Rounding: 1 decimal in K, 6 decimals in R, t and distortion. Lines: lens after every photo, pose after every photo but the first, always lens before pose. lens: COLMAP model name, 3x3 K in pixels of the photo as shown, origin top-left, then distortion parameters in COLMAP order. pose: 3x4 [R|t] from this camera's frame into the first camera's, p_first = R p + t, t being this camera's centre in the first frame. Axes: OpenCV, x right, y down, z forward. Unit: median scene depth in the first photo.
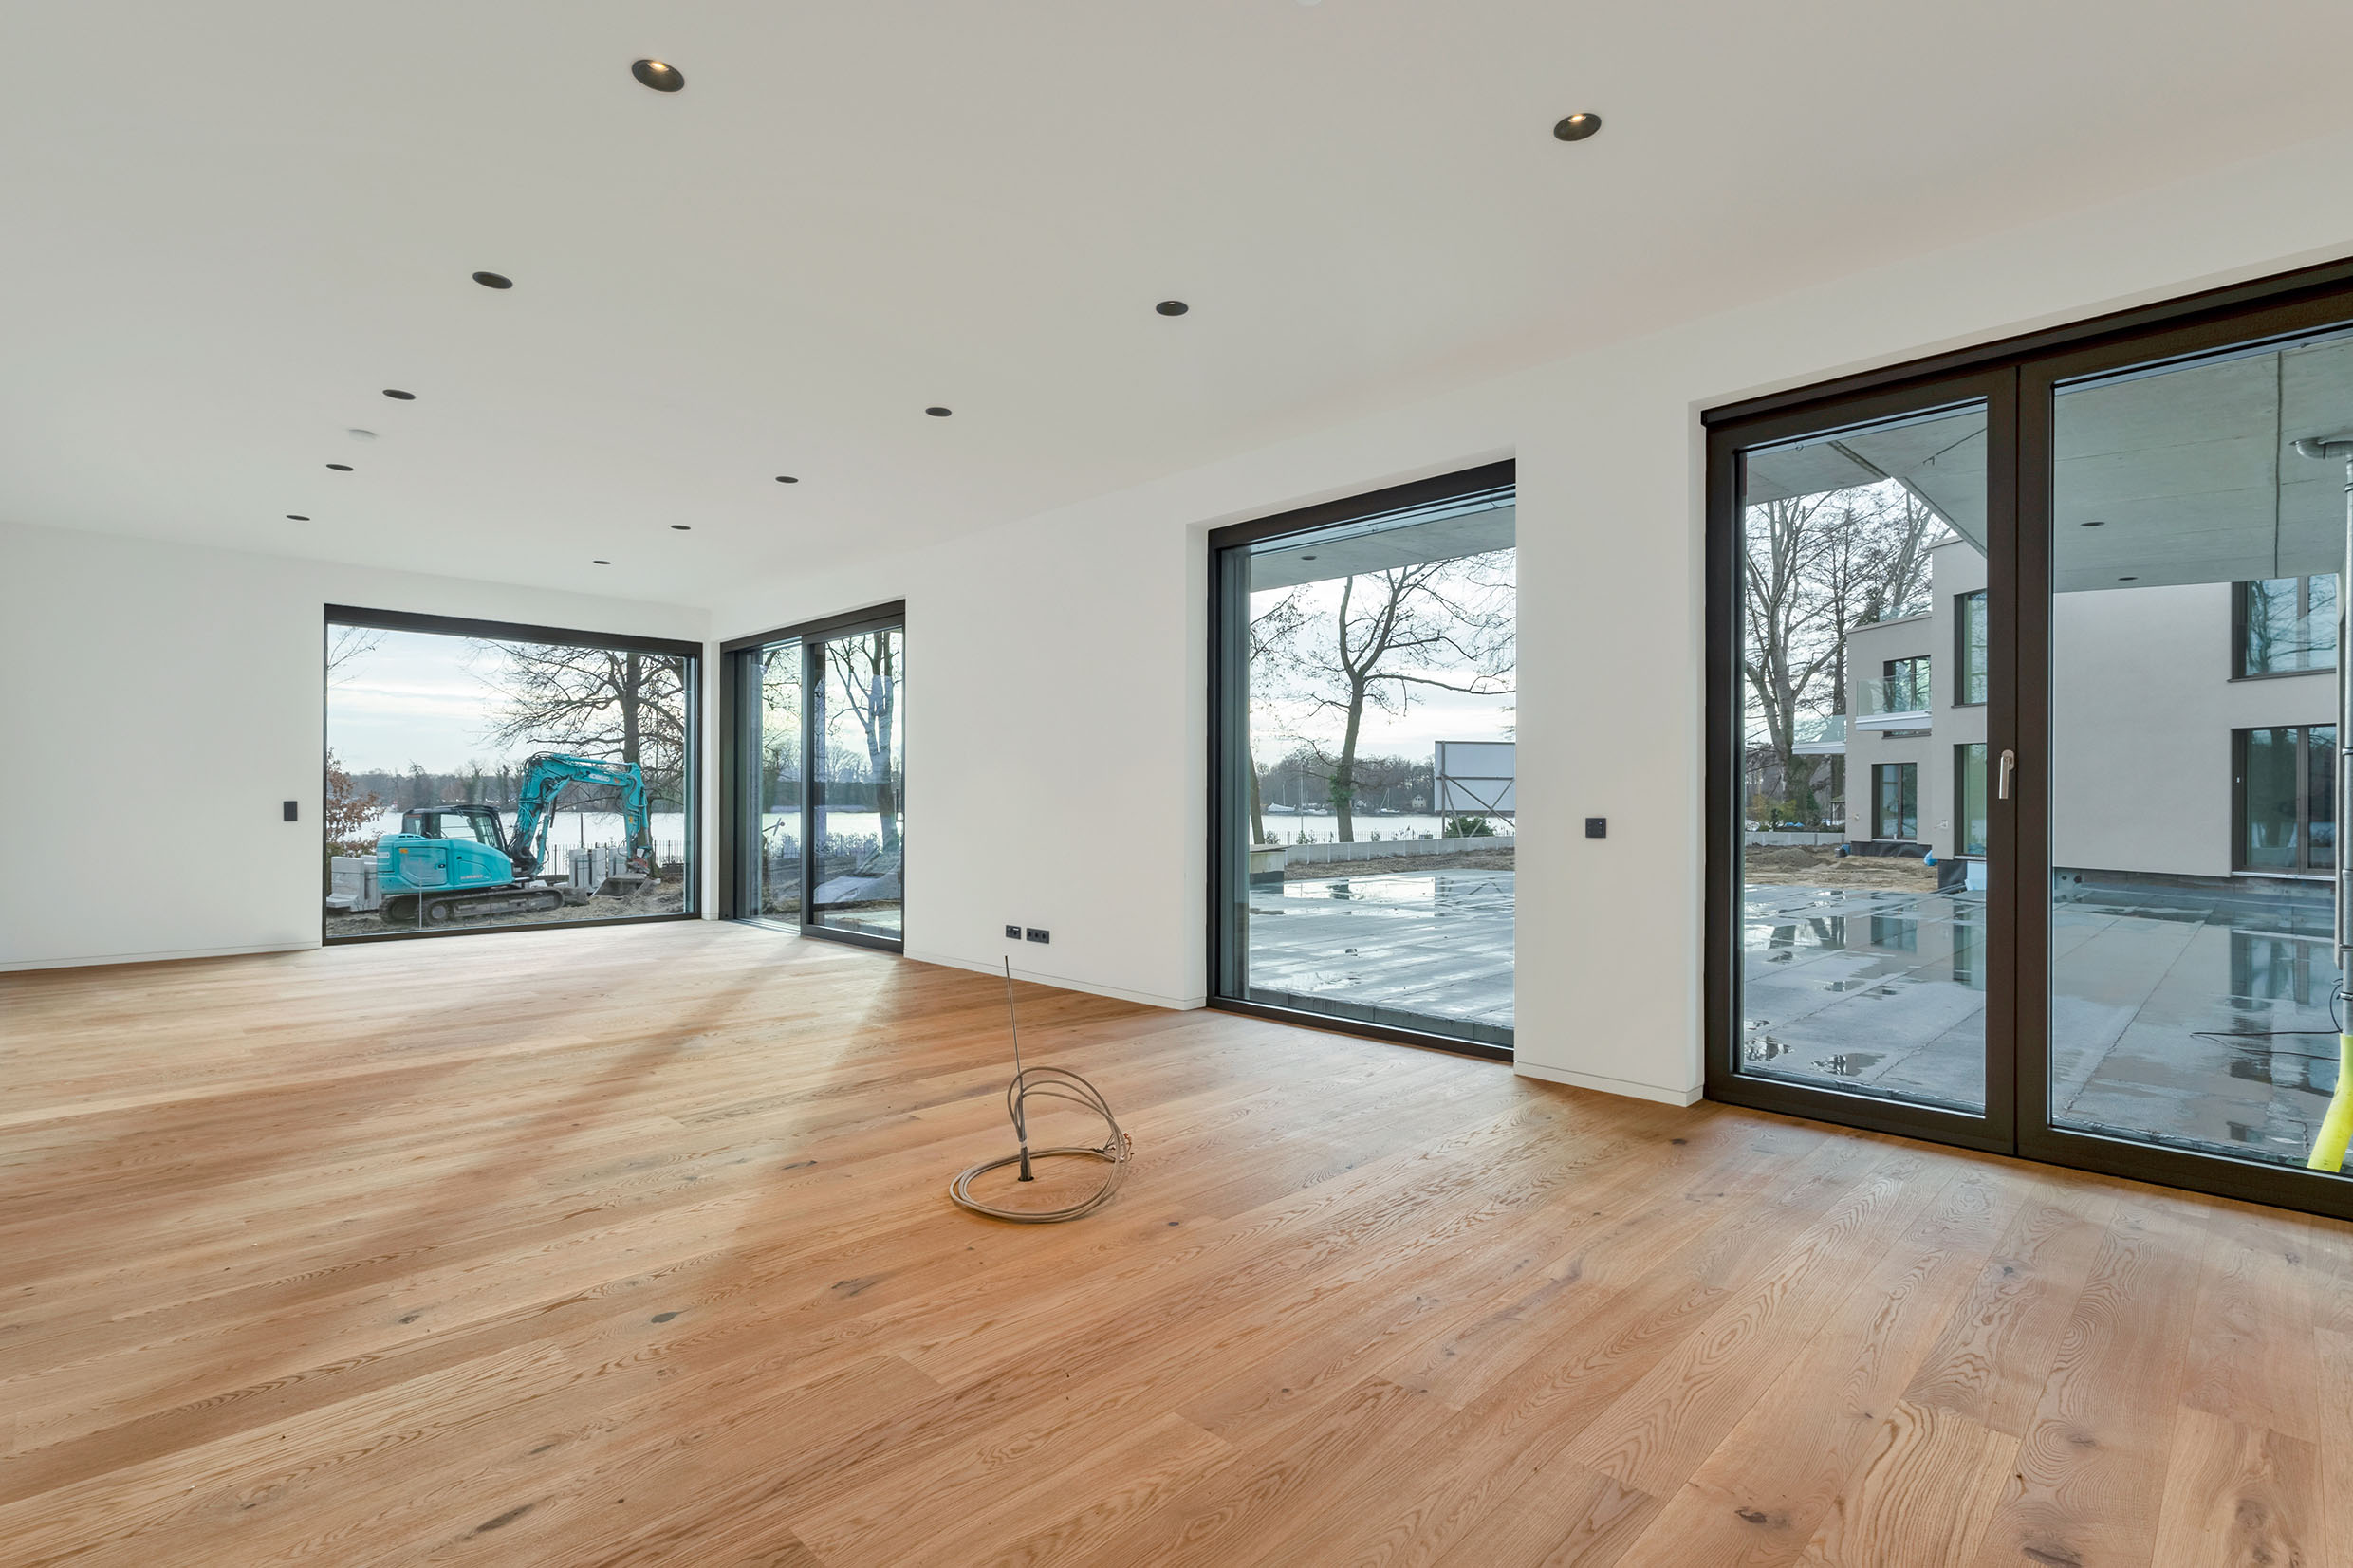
lens RADIAL K [[1109.8, 0, 1165.6], [0, 1109.8, 794.2], [0, 0, 1]] dist [0.004076, 0.000275]
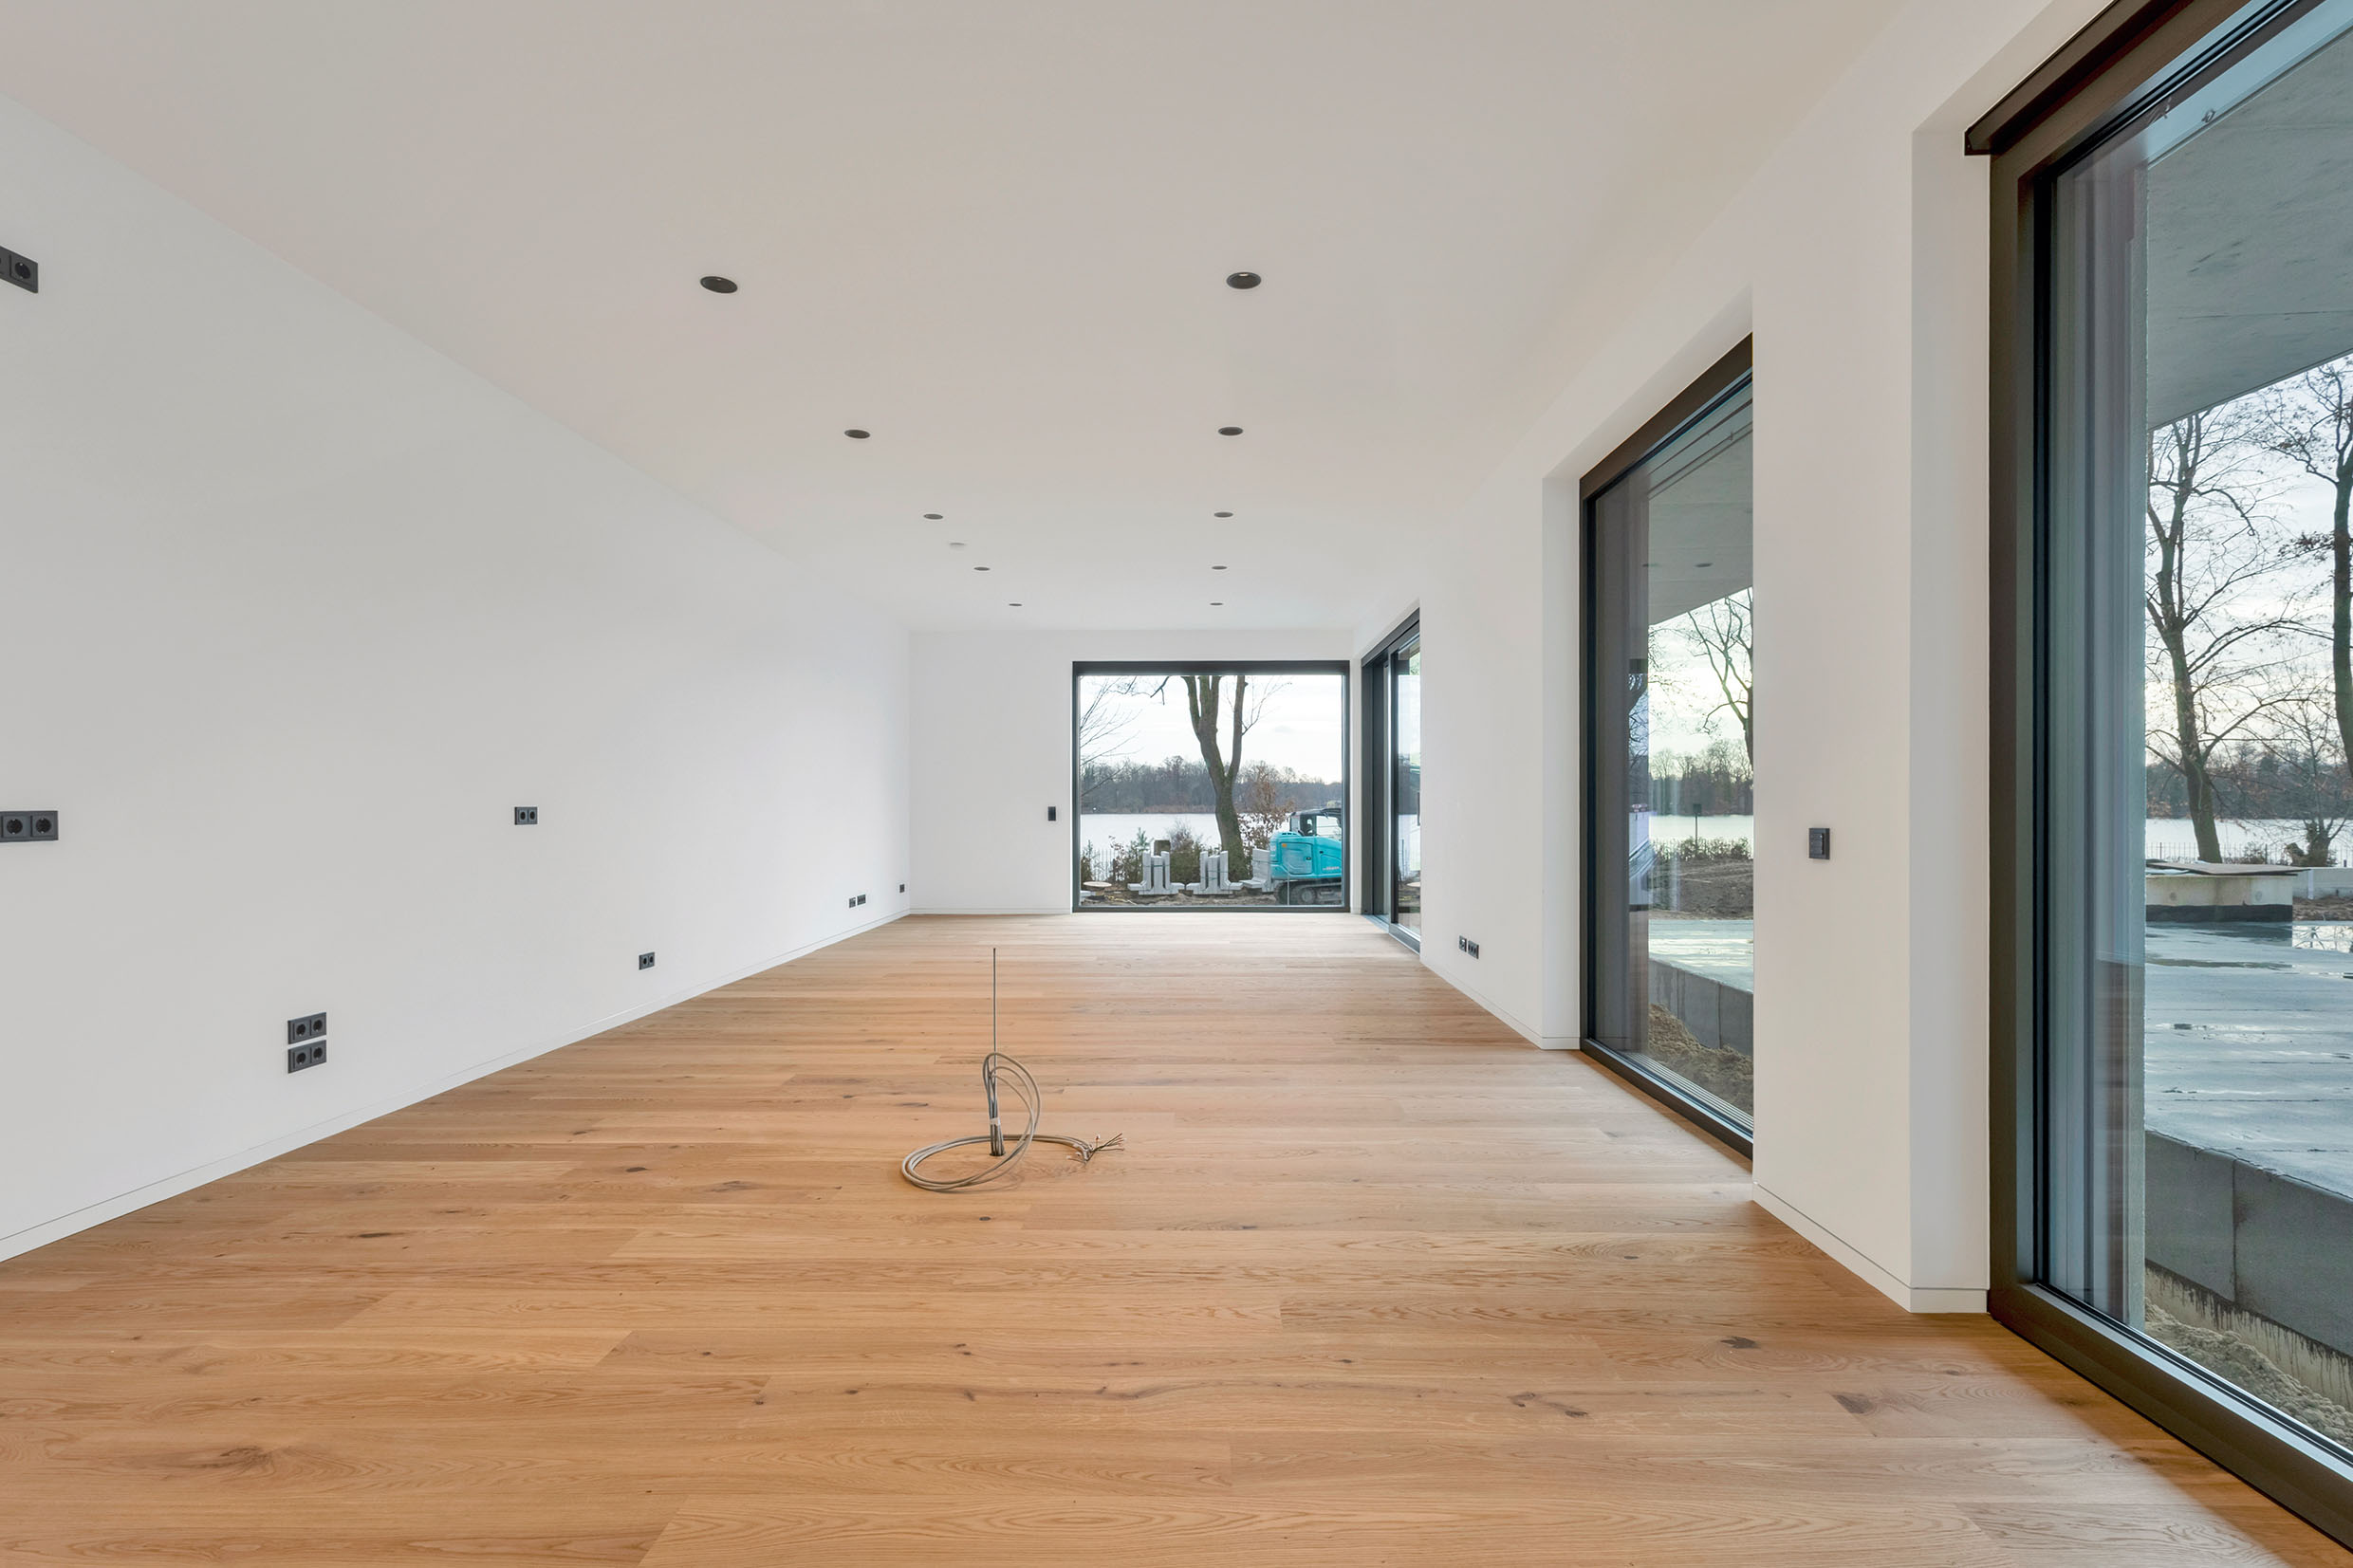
lens RADIAL K [[1098.7, 0, 1180.8], [0, 1098.7, 808.2], [0, 0, 1]] dist [0.002945, 0.000500]
pose [[0.697861, -0.001867, -0.716230, 0.606530], [0.009250, 0.999937, 0.006406, 0.001977], [0.716173, -0.011096, 0.697834, 0.299246]]
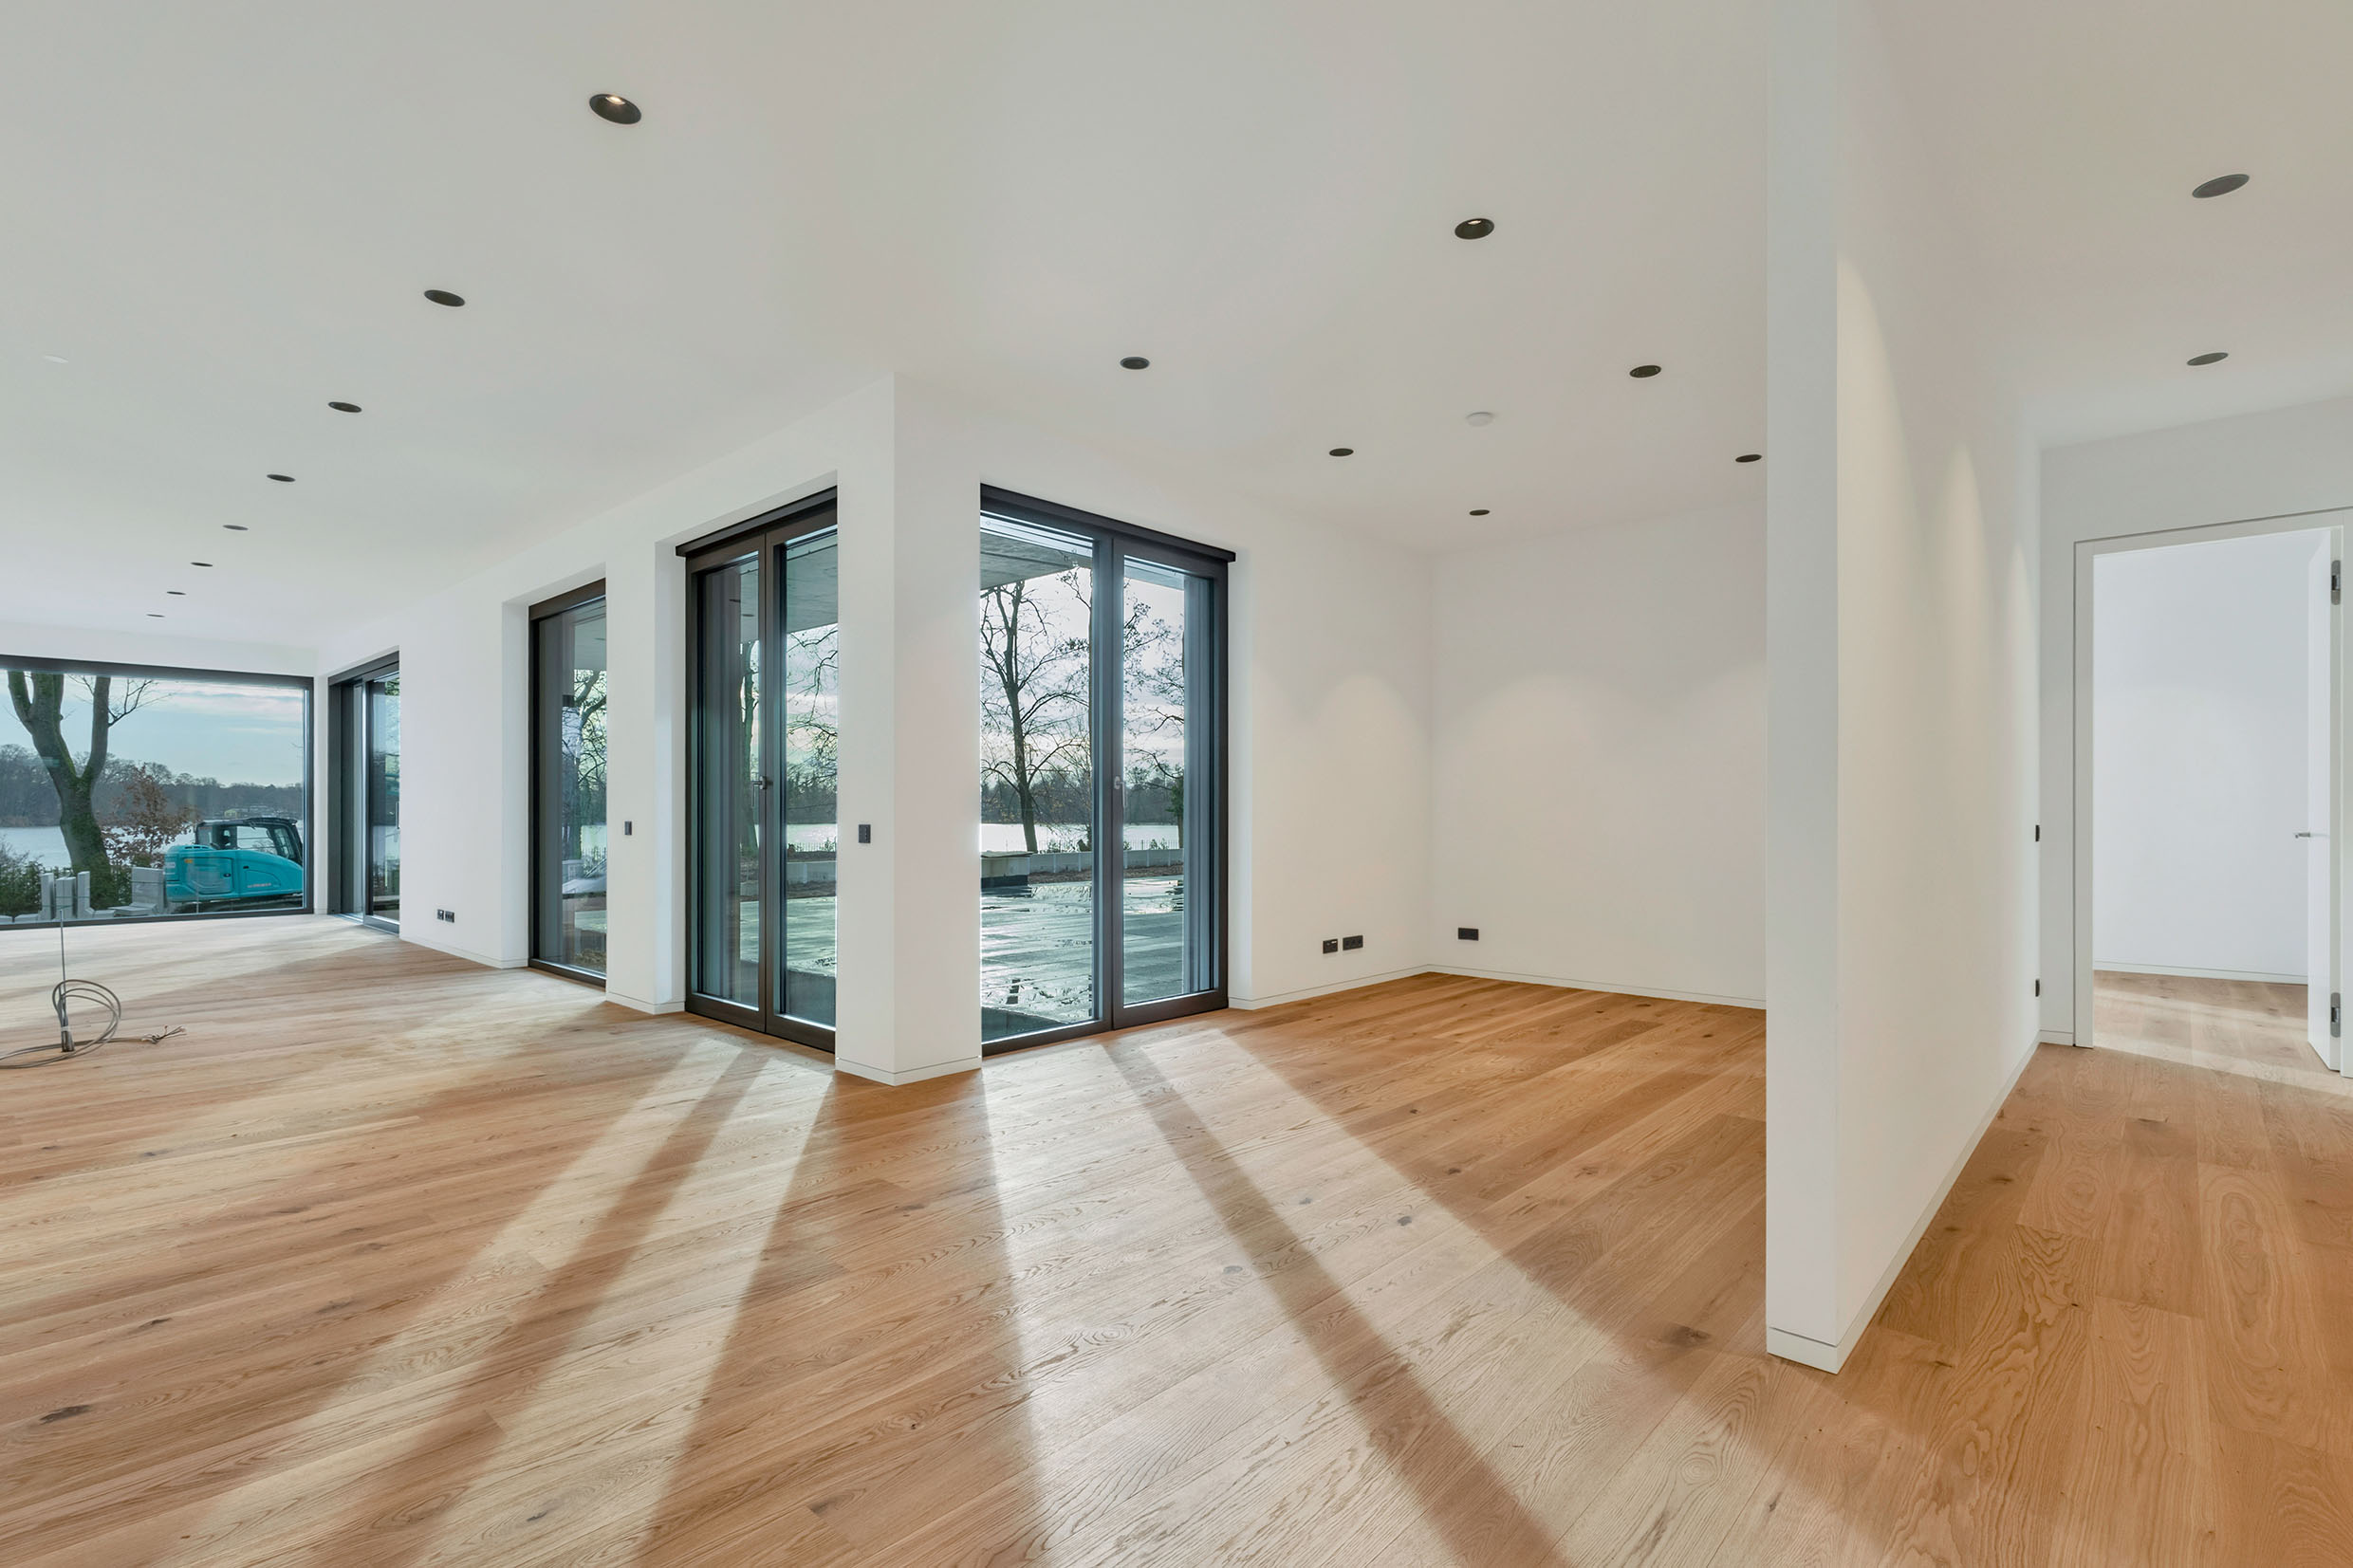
lens RADIAL K [[1098.7, 0, 1180.8], [0, 1098.7, 808.2], [0, 0, 1]] dist [0.002945, 0.000500]
pose [[0.998729, -0.003761, 0.050255, 1.080145], [0.003574, 0.999986, 0.003797, 0.000951], [-0.050268, -0.003613, 0.998729, -0.504608]]
